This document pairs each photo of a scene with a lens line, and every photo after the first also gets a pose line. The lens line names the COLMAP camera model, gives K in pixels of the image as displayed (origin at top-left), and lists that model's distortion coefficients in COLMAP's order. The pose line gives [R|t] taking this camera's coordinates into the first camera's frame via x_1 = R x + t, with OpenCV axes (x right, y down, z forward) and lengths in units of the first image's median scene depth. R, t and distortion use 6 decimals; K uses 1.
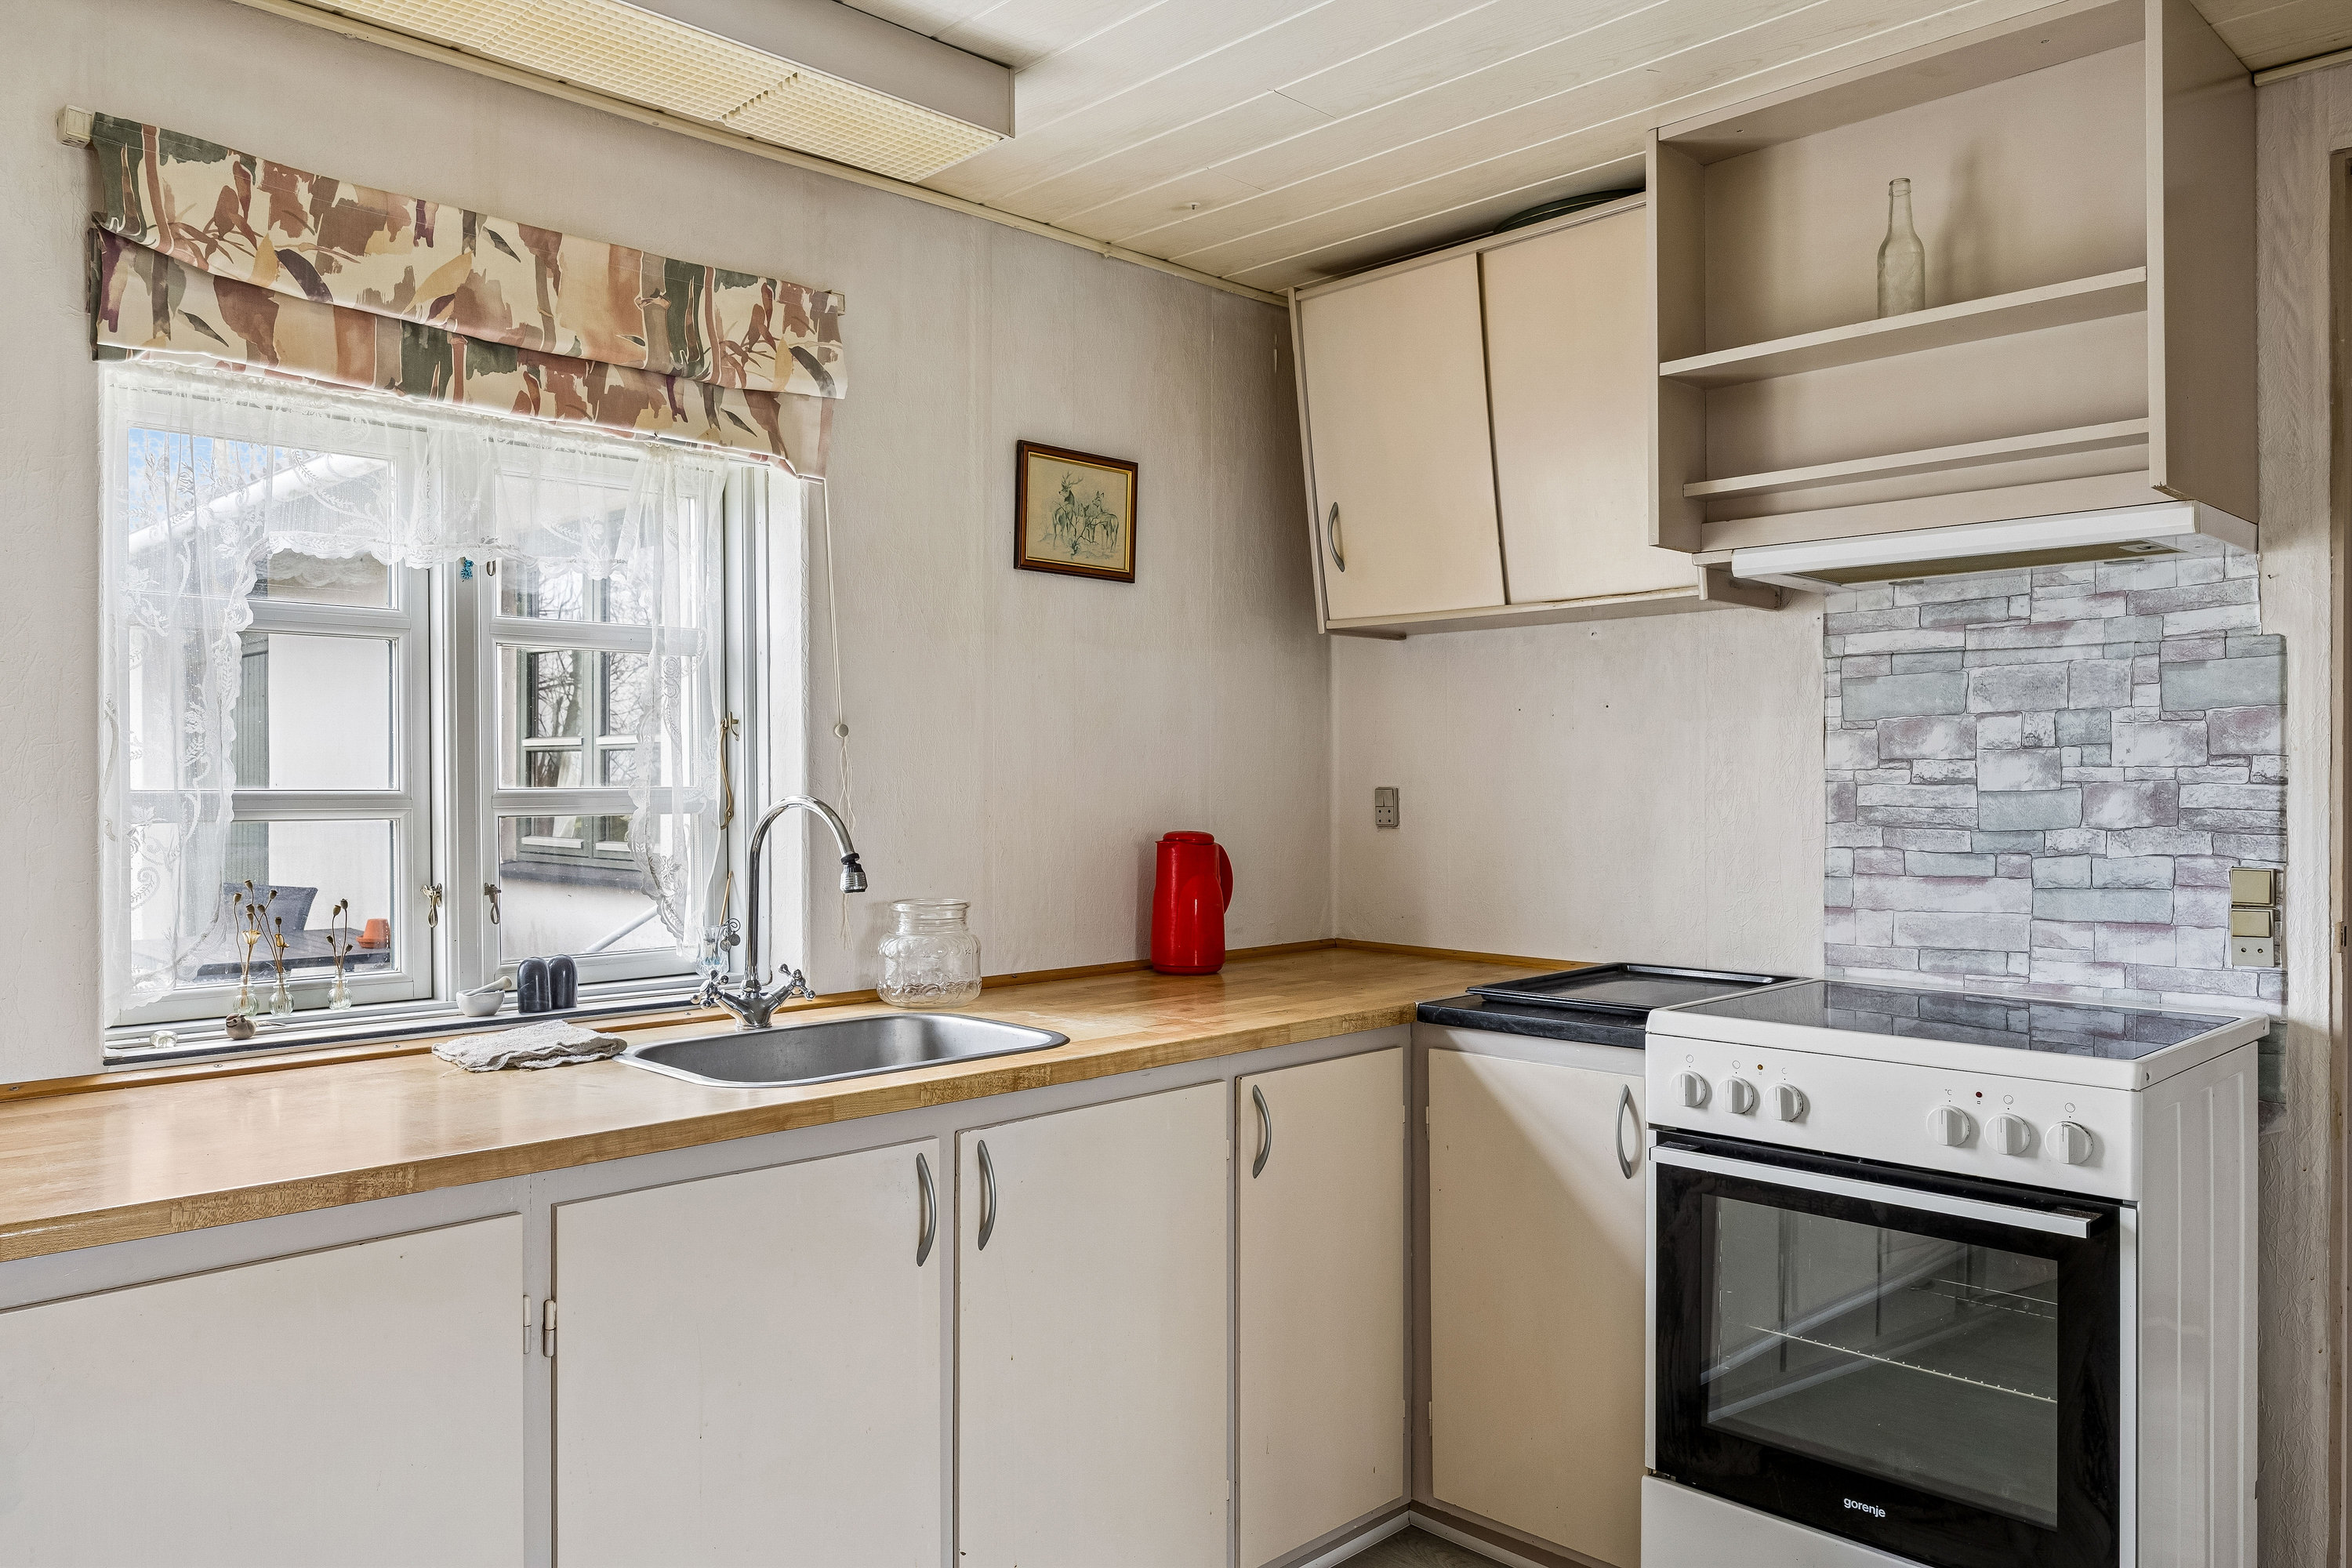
lens RADIAL K [[1649.9, 0, 1191.0], [0, 1649.9, 790.4], [0, 0, 1]] dist [-0.000102, -0.005331]
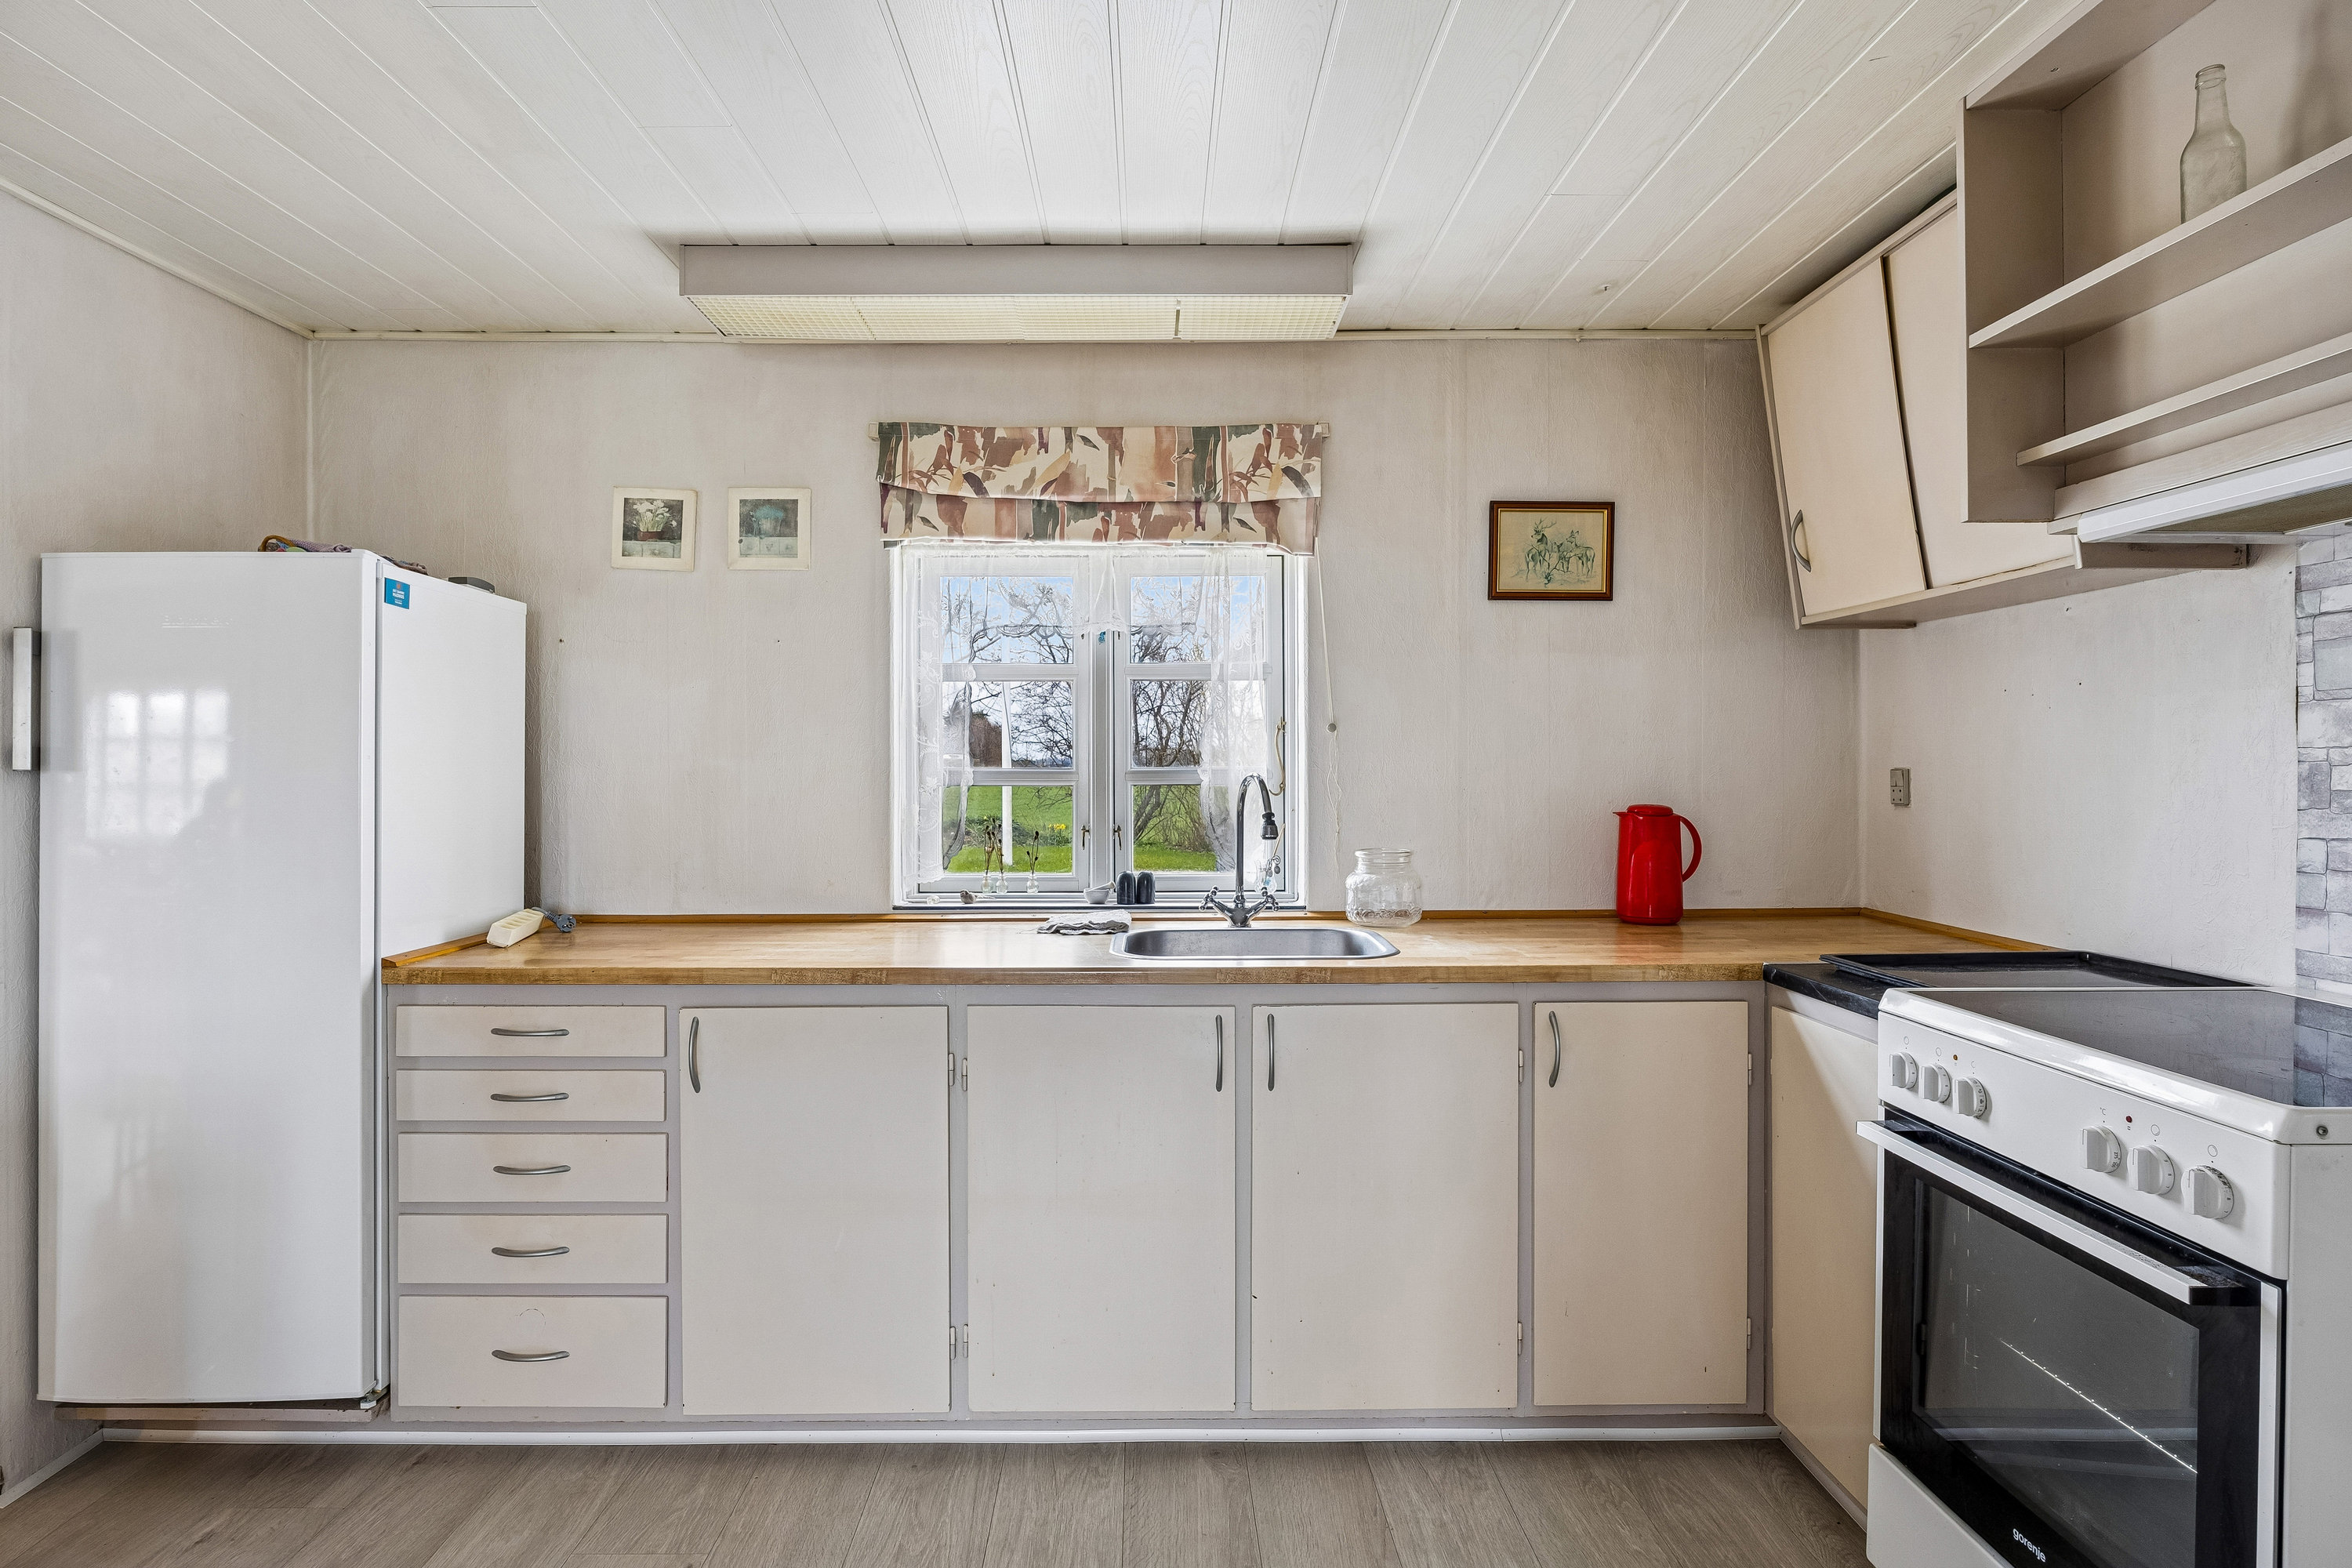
lens RADIAL K [[1244.6, 0, 1175.0], [0, 1244.6, 775.7], [0, 0, 1]] dist [-0.006157, 0.000512]
pose [[0.713433, 0.004908, -0.700706, 0.465829], [-0.002556, 0.999987, 0.004402, 0.000859], [0.700718, -0.001350, 0.713437, 0.142243]]
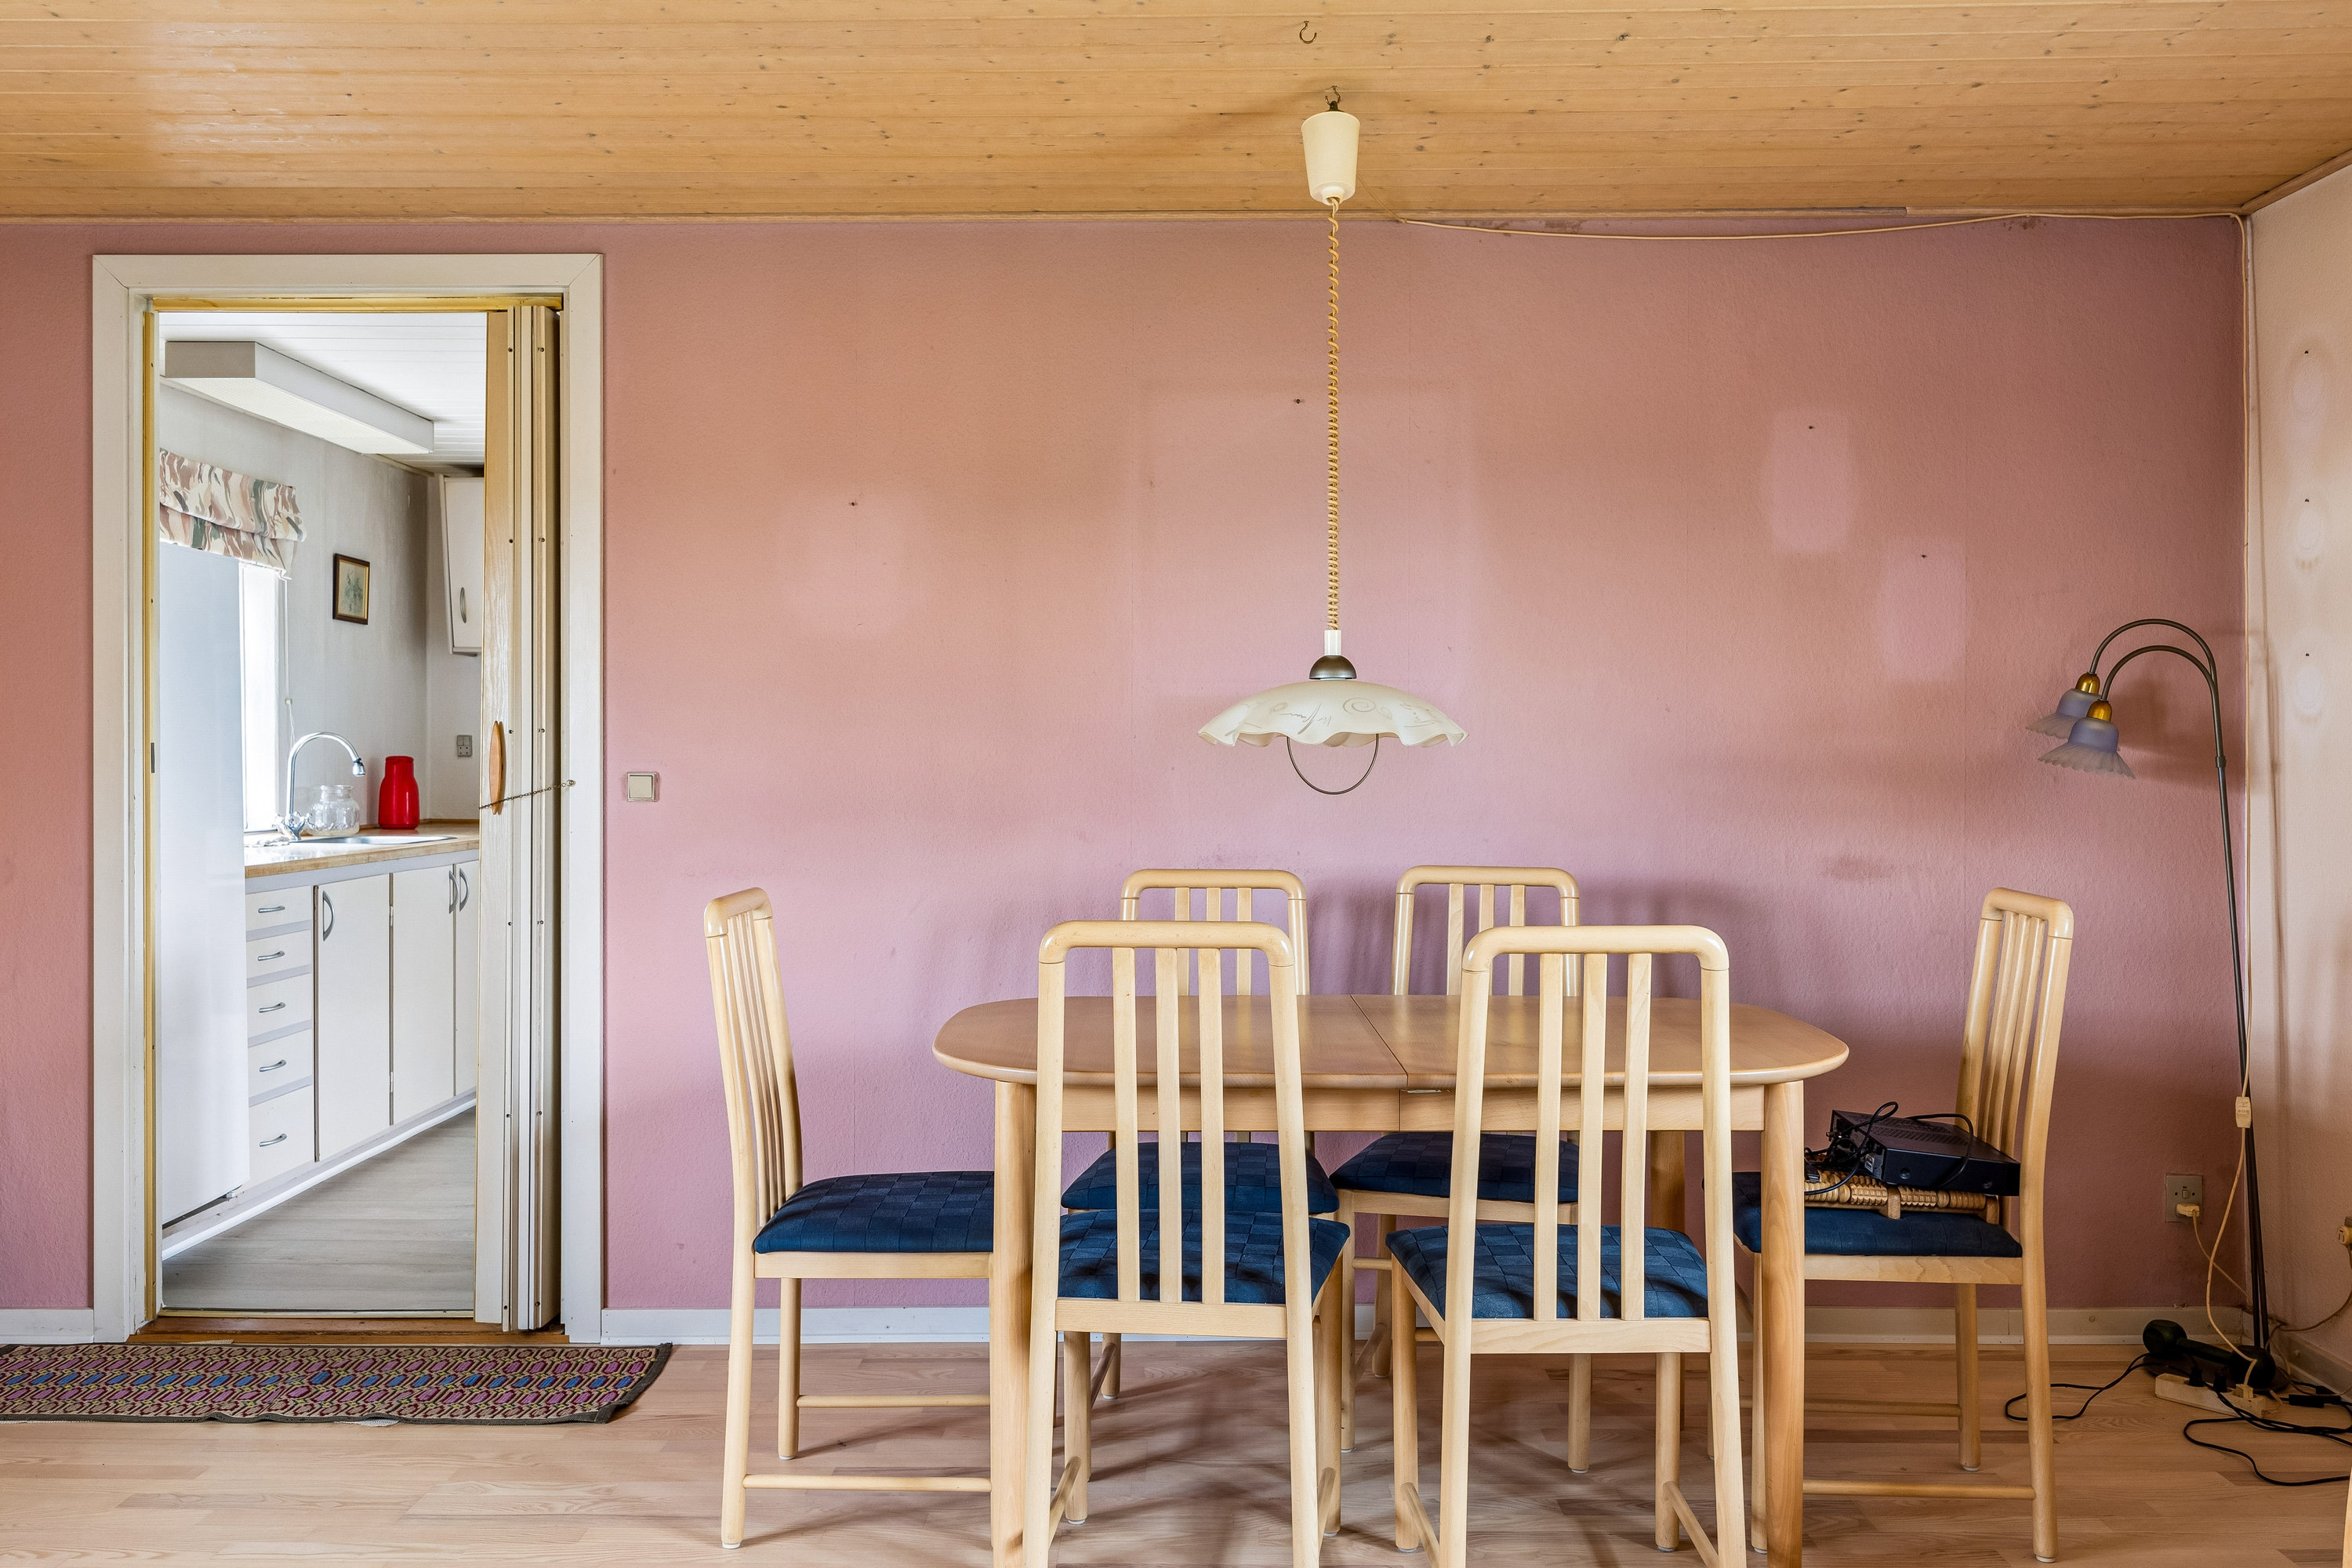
lens RADIAL K [[2016.6, 0, 1158.9], [0, 2016.6, 771.4], [0, 0, 1]] dist [0.024428, -0.046801]
pose [[0.713219, -0.001887, 0.700938, -1.241463], [0.001103, 0.999998, 0.001569, 0.048766], [-0.700940, -0.000346, 0.713220, -1.581685]]
